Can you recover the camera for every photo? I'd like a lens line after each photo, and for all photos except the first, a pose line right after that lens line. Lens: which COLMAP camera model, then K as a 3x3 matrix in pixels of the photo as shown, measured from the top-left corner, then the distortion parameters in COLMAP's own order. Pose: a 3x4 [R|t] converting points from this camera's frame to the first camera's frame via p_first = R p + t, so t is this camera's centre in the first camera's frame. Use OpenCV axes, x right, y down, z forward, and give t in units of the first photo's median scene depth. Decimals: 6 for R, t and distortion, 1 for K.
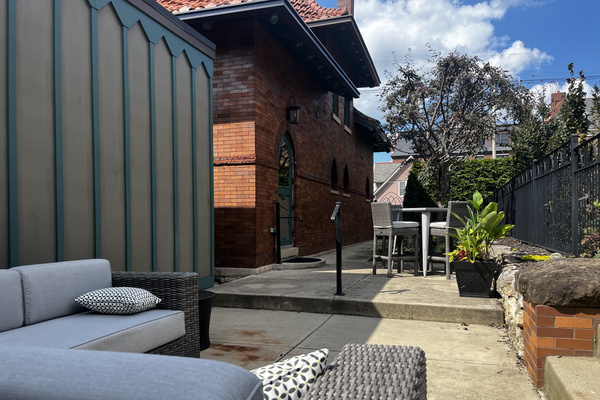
lens RADIAL K [[454.0, 0, 299.0], [0, 454.0, 199.6], [0, 0, 1]] dist [0.005527, 0.000113]
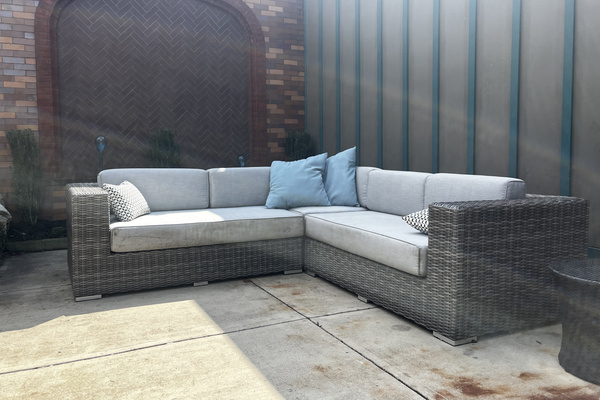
lens RADIAL K [[489.5, 0, 291.7], [0, 489.5, 179.7], [0, 0, 1]] dist [0.042005, -0.011168]
pose [[-0.719192, 0.055190, -0.692616, 0.358827], [0.047476, 0.998414, 0.030260, 0.068419], [0.693187, -0.011120, -0.720672, 1.066662]]
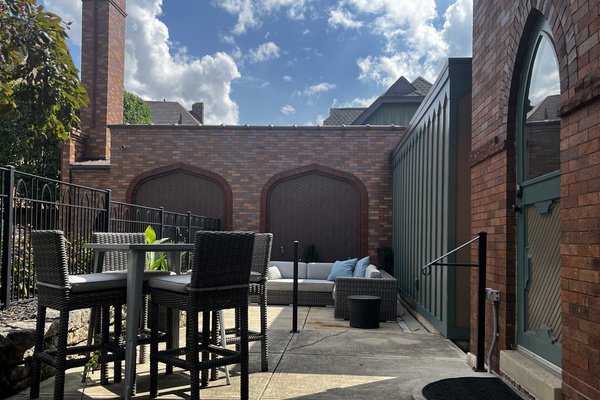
lens RADIAL K [[548.8, 0, 301.2], [0, 548.8, 200.6], [0, 0, 1]] dist [-0.020371, -0.002538]
pose [[-0.966209, -0.030252, -0.255977, 0.513825], [0.000016, 0.993081, -0.117427, 0.080044], [0.257758, -0.113463, -0.959524, 2.685263]]
